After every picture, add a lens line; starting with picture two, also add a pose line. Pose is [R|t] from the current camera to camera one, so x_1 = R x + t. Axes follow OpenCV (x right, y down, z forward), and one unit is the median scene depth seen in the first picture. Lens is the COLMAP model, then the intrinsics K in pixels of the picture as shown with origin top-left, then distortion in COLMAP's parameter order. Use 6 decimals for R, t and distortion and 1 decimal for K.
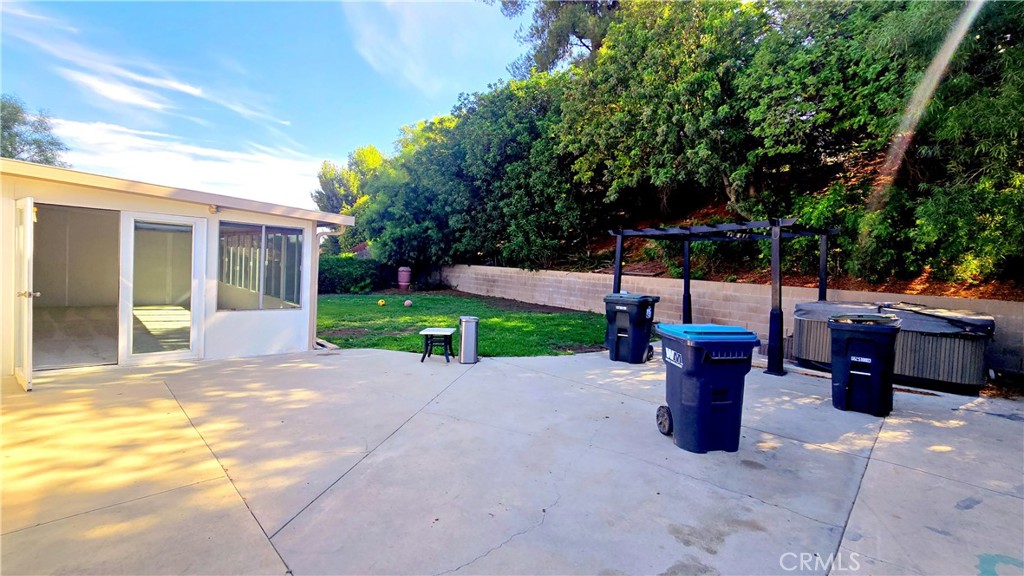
lens RADIAL K [[454.4, 0, 514.5], [0, 454.4, 282.7], [0, 0, 1]] dist [-0.000975, 0.000080]
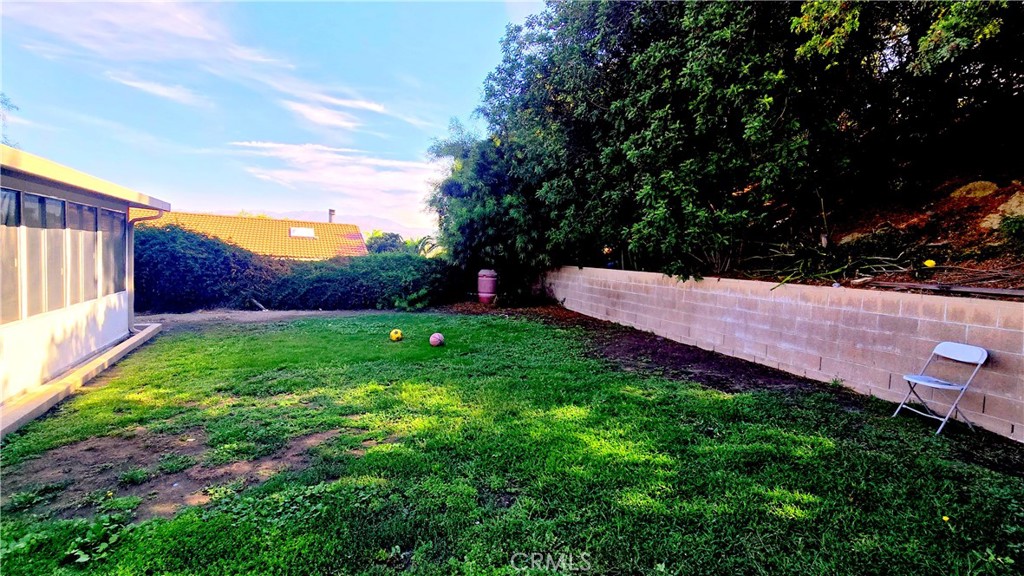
lens RADIAL K [[476.0, 0, 523.1], [0, 476.0, 286.9], [0, 0, 1]] dist [0.011941, -0.000487]
pose [[0.947664, 0.015376, -0.318899, 0.031152], [-0.014619, 0.999882, 0.004764, -0.015607], [0.318934, 0.000147, 0.947777, 0.413138]]
